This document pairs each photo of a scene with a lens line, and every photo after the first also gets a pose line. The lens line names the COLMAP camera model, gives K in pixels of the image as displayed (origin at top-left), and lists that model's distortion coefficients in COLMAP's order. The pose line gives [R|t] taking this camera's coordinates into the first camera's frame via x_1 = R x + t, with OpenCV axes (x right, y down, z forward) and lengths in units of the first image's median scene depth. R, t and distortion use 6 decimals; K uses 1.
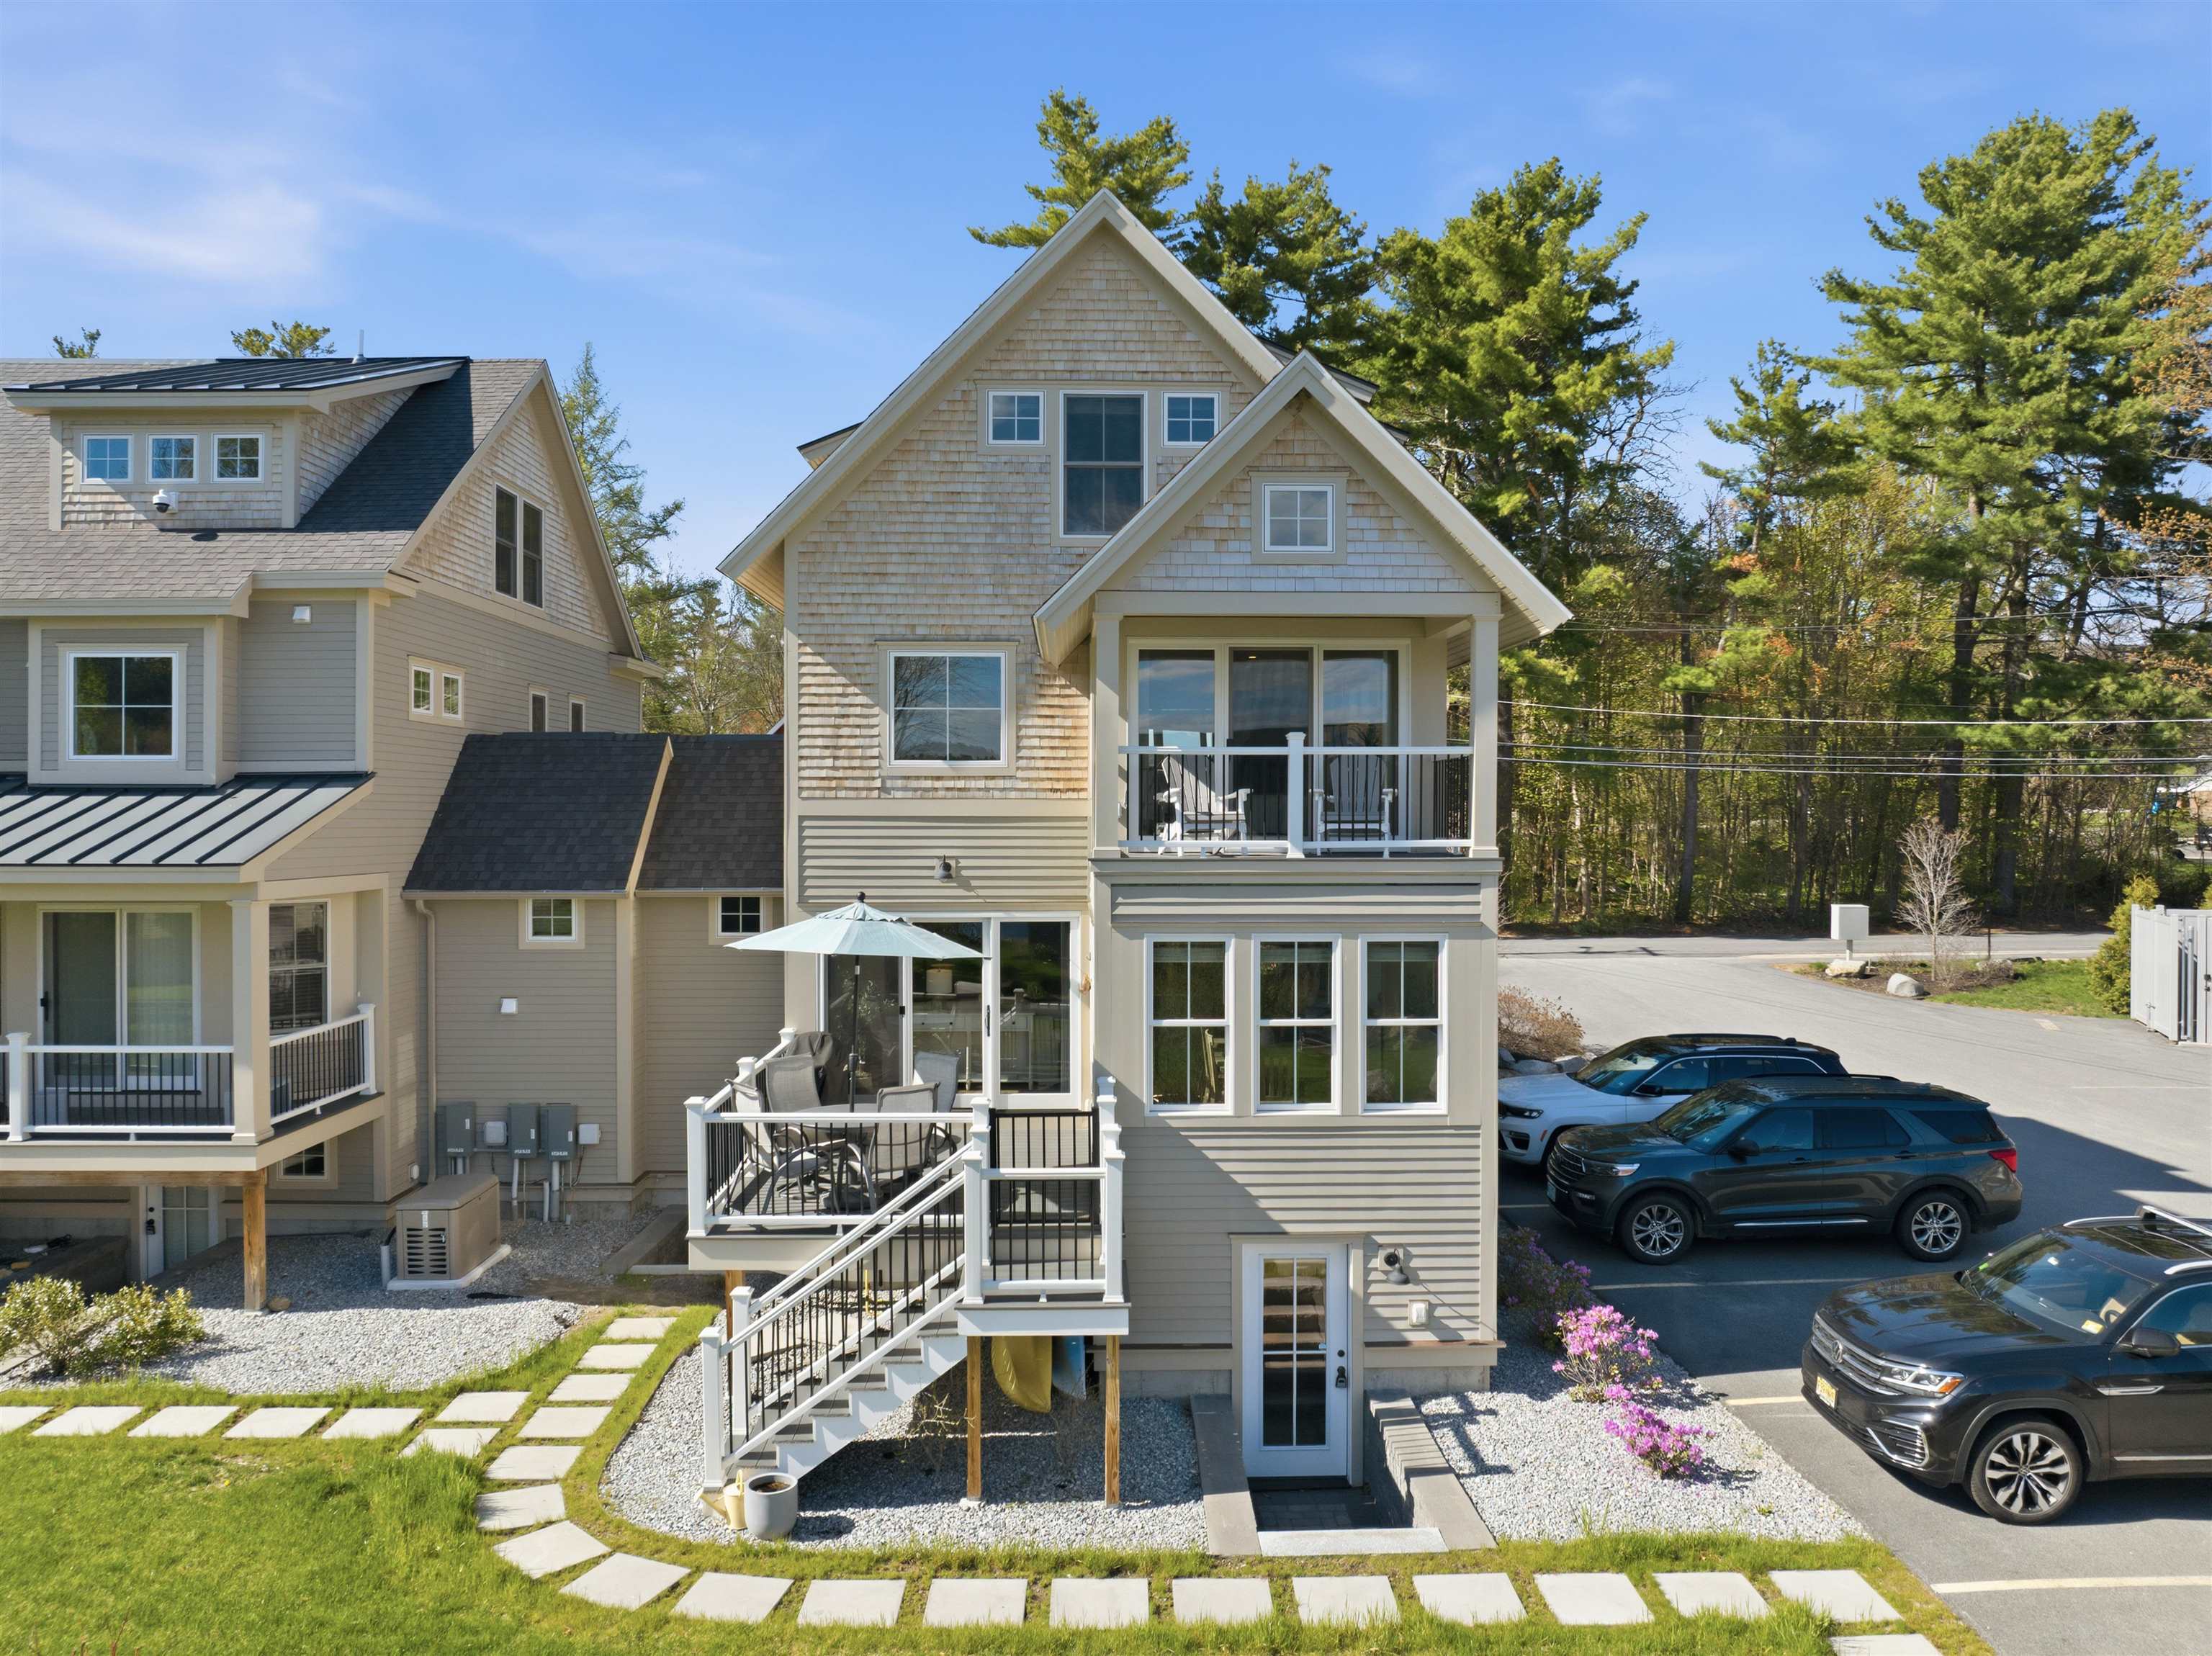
lens RADIAL K [[1576.3, 0, 1114.6], [0, 1576.3, 820.4], [0, 0, 1]] dist [-0.038516, -0.003500]
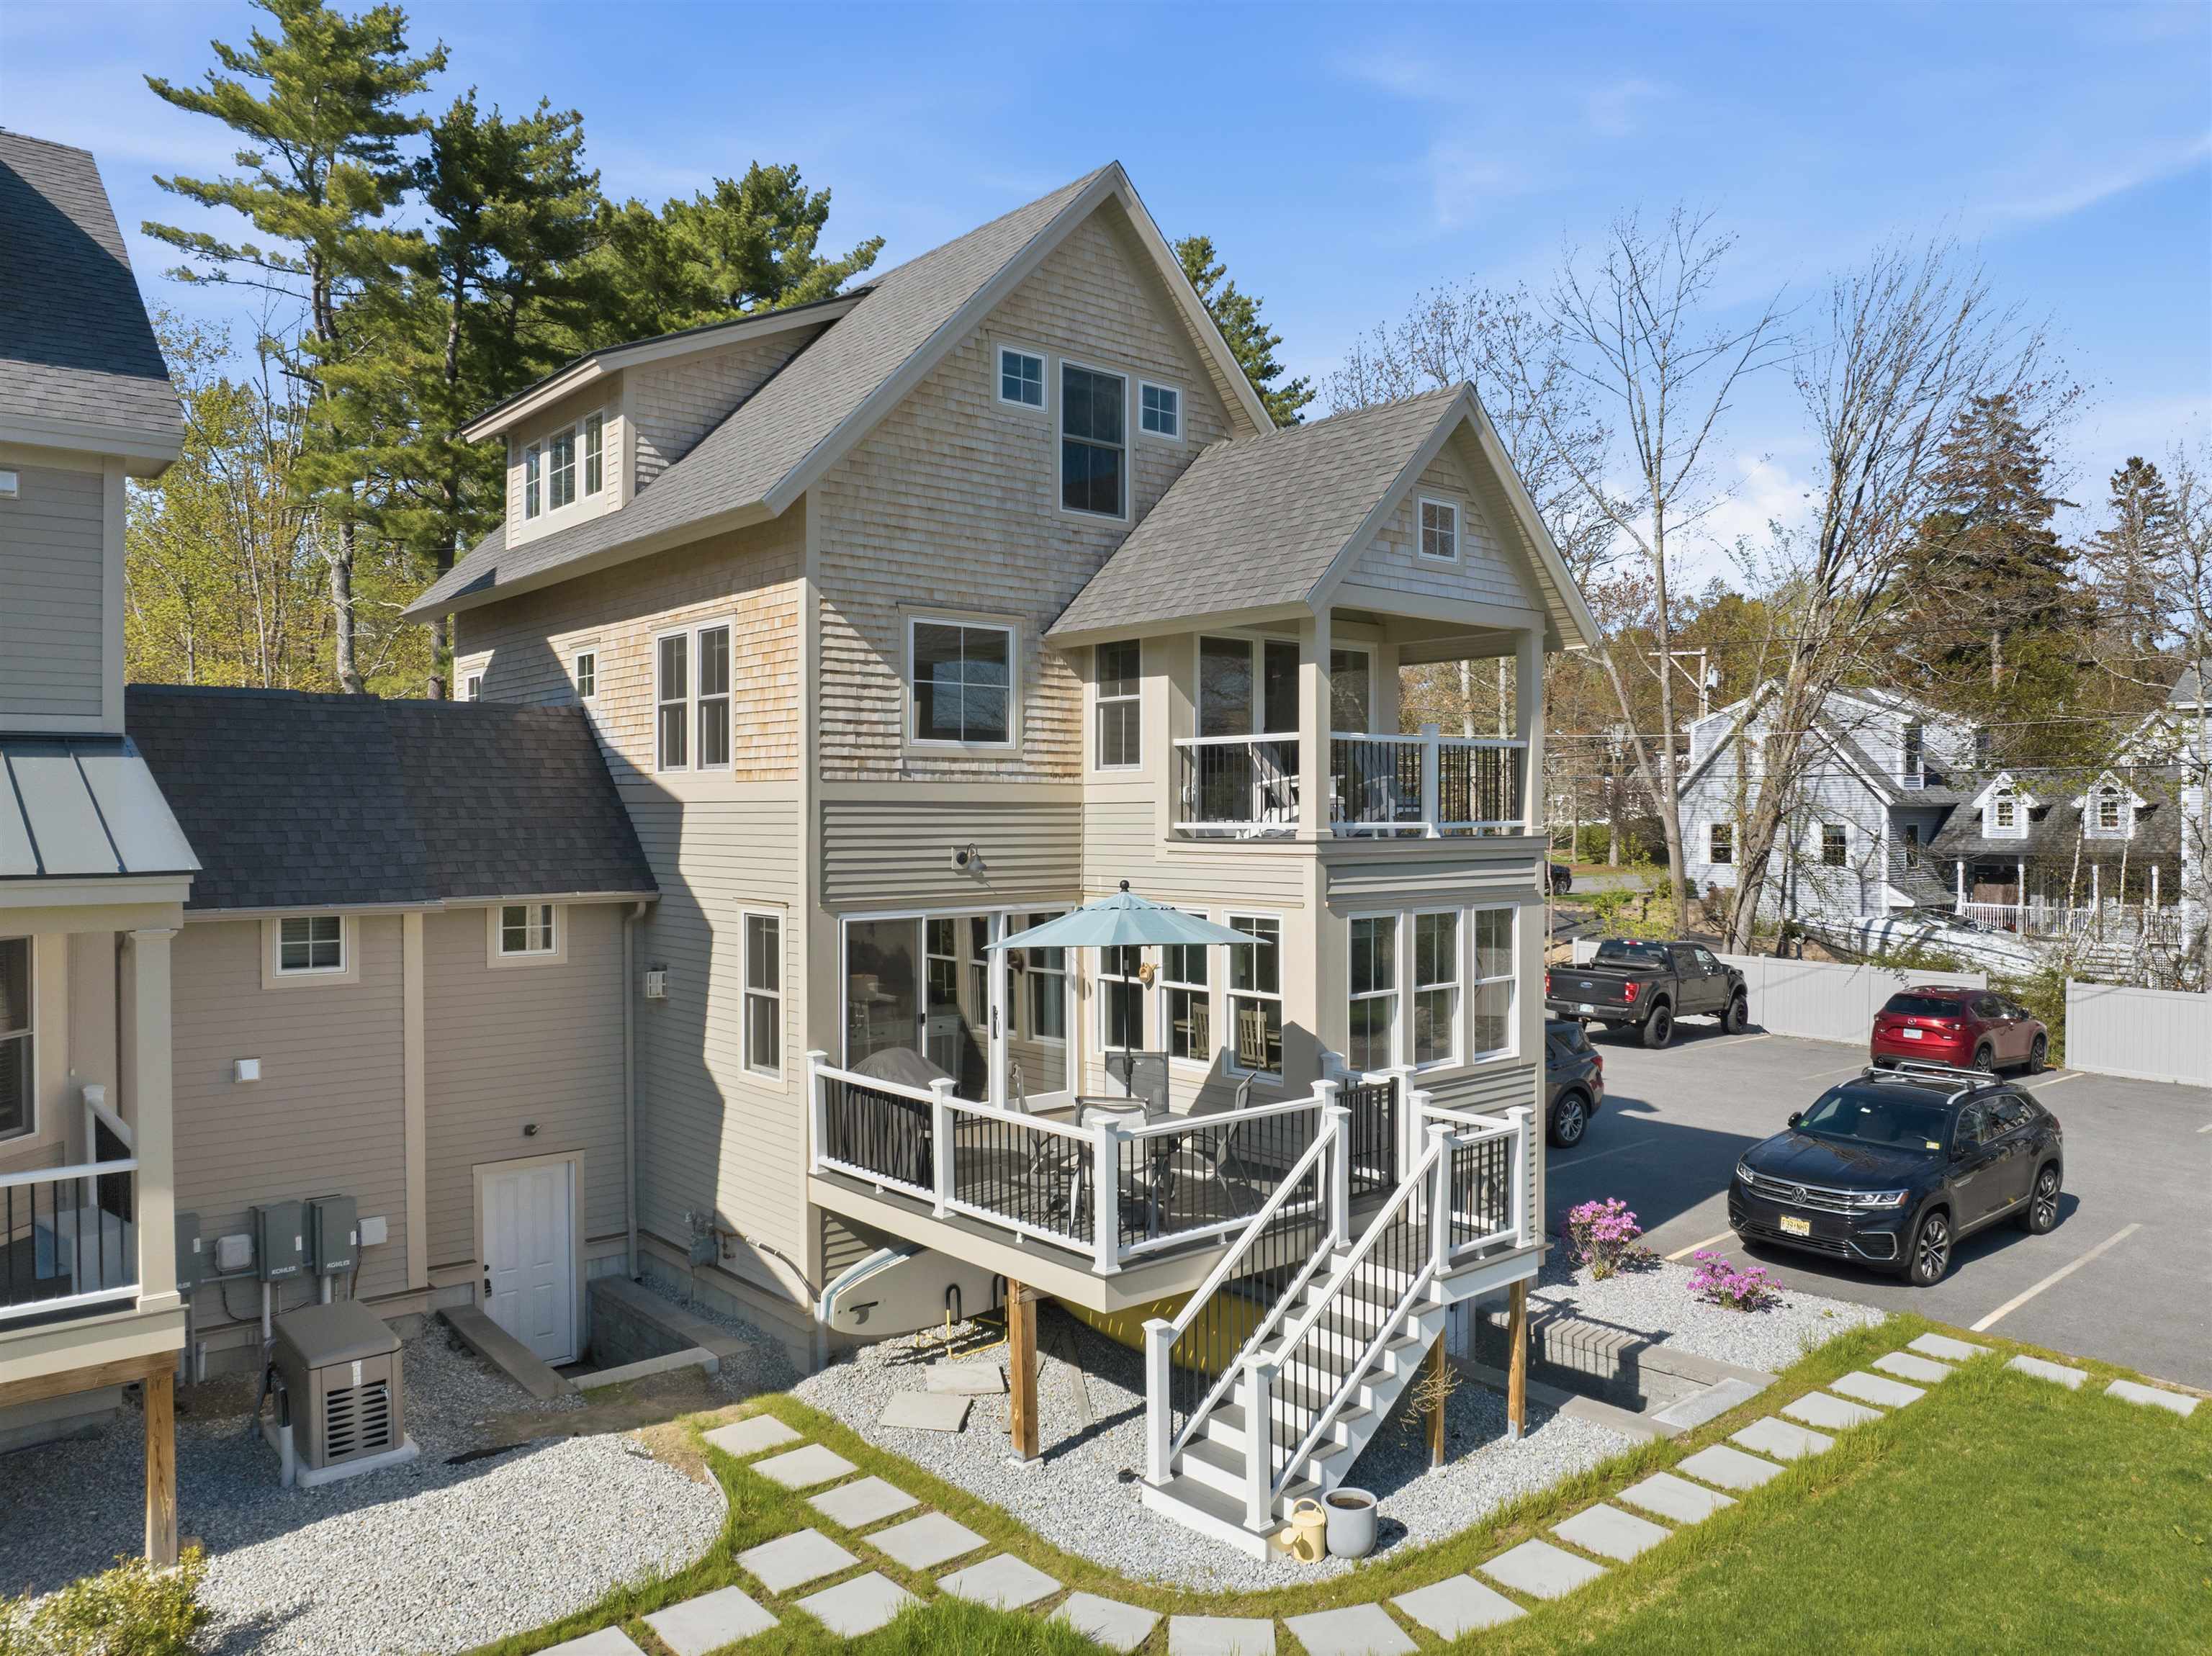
lens RADIAL K [[1576.3, 0, 1114.6], [0, 1576.3, 820.4], [0, 0, 1]] dist [-0.038516, -0.003500]
pose [[0.768805, -0.005113, 0.639463, -0.623679], [0.005138, 0.999985, 0.001818, 0.006965], [-0.639462, 0.001888, 0.768820, 0.242031]]
